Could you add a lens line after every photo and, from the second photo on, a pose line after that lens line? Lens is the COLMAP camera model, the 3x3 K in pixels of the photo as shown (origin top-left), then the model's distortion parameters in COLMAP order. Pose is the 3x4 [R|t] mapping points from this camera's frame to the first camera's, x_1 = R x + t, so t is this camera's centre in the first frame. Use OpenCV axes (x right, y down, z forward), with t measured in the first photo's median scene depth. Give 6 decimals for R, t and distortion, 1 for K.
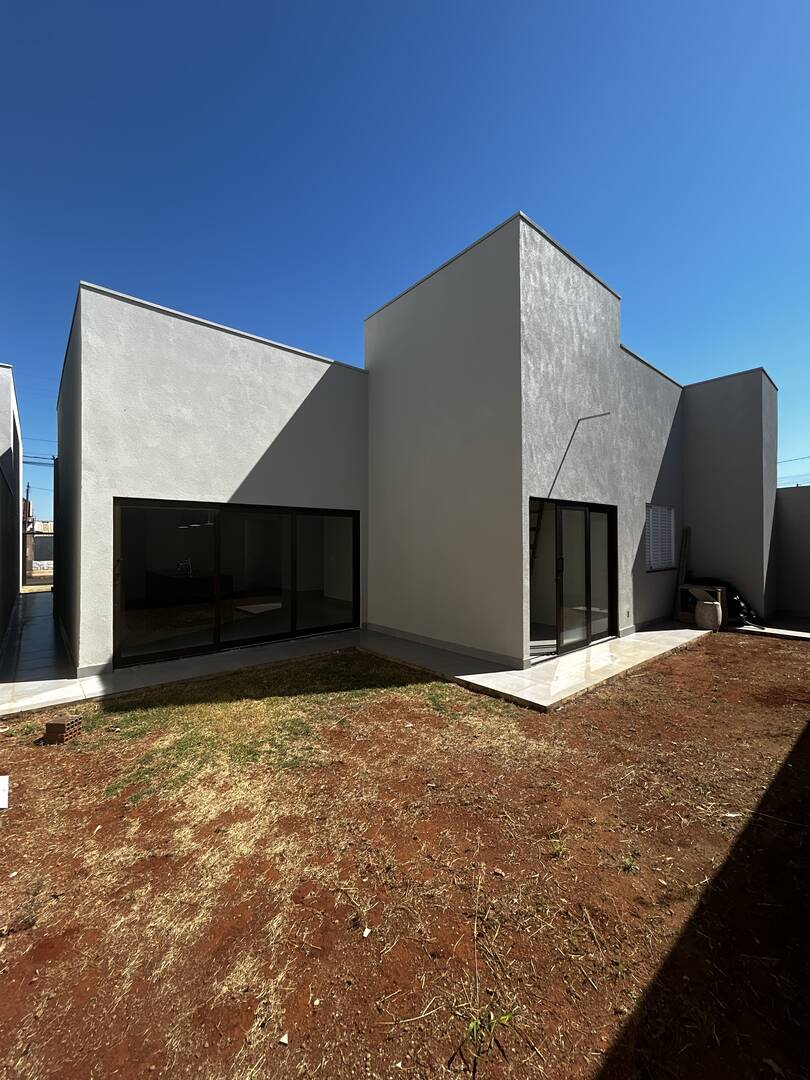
lens RADIAL K [[434.9, 0, 406.0], [0, 434.9, 537.4], [0, 0, 1]] dist [0.001298, 0.000455]
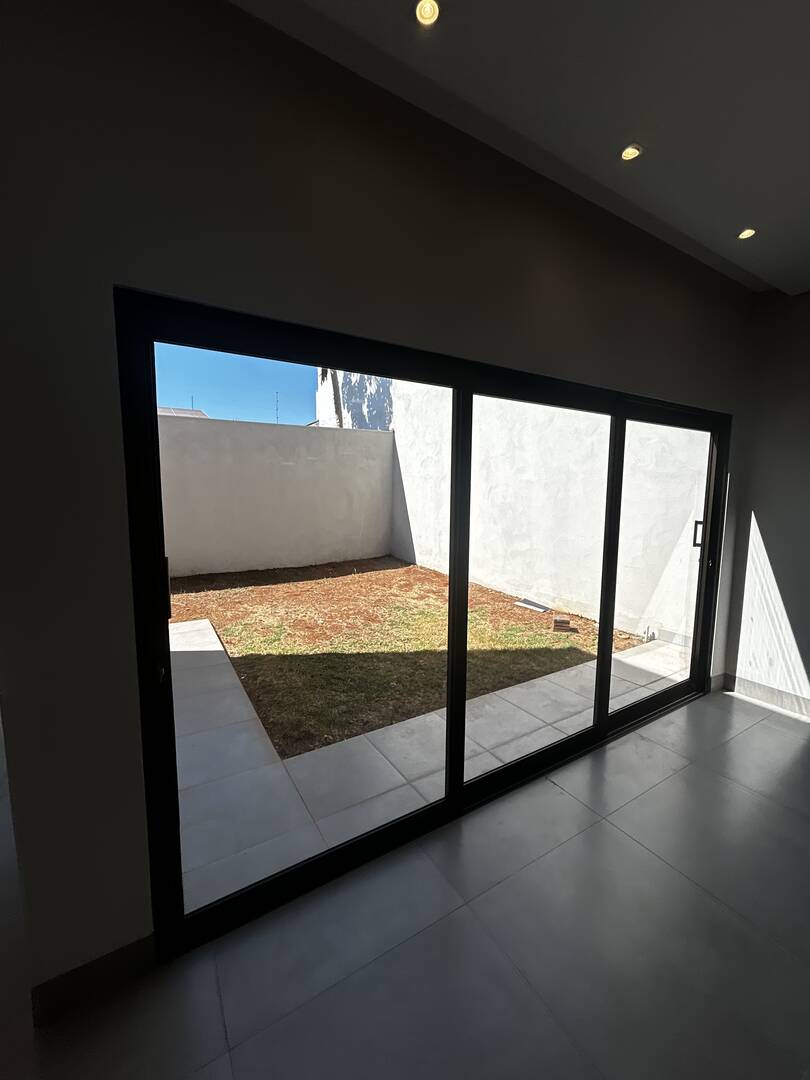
lens RADIAL K [[434.9, 0, 406.0], [0, 434.9, 537.4], [0, 0, 1]] dist [0.001298, 0.000455]
pose [[-0.986406, -0.021463, 0.162918, -0.420977], [-0.005746, 0.995332, 0.096341, 0.026731], [-0.164225, 0.094095, -0.981925, 1.996655]]
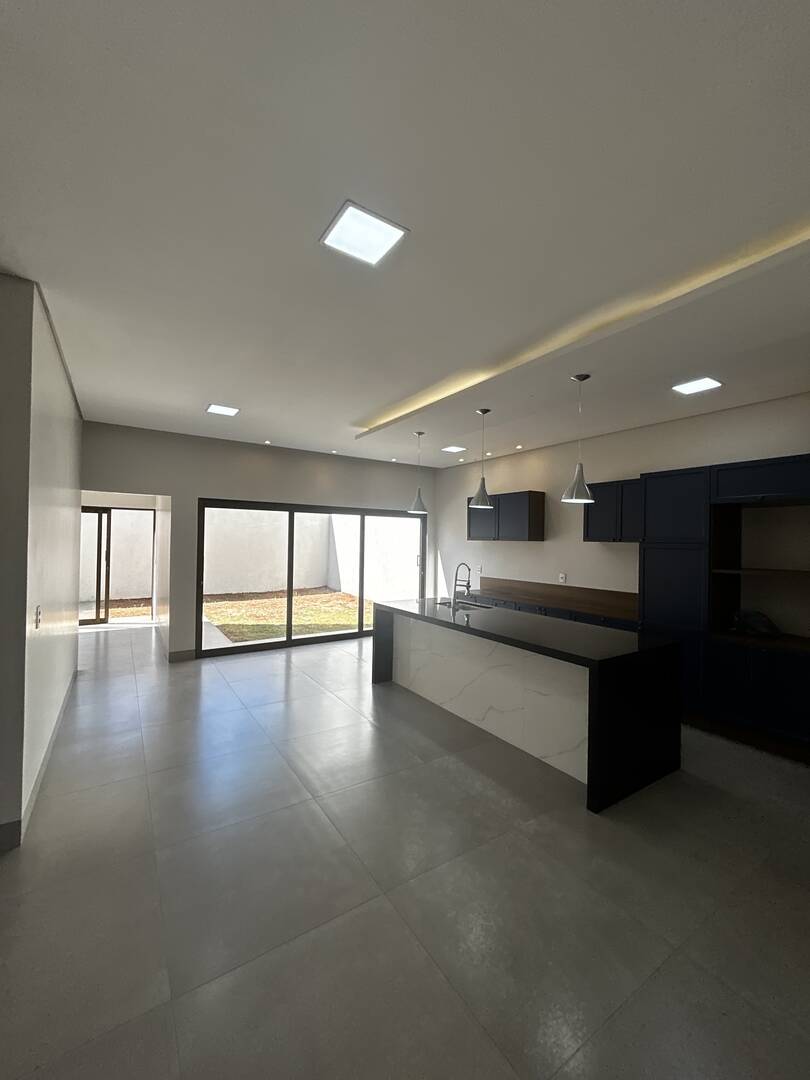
lens RADIAL K [[434.9, 0, 406.0], [0, 434.9, 537.4], [0, 0, 1]] dist [0.001298, 0.000455]
pose [[-0.992038, -0.008304, 0.125665, -0.955156], [-0.011180, 0.999691, -0.022196, 0.035355], [-0.125442, -0.023424, -0.991824, 2.925749]]
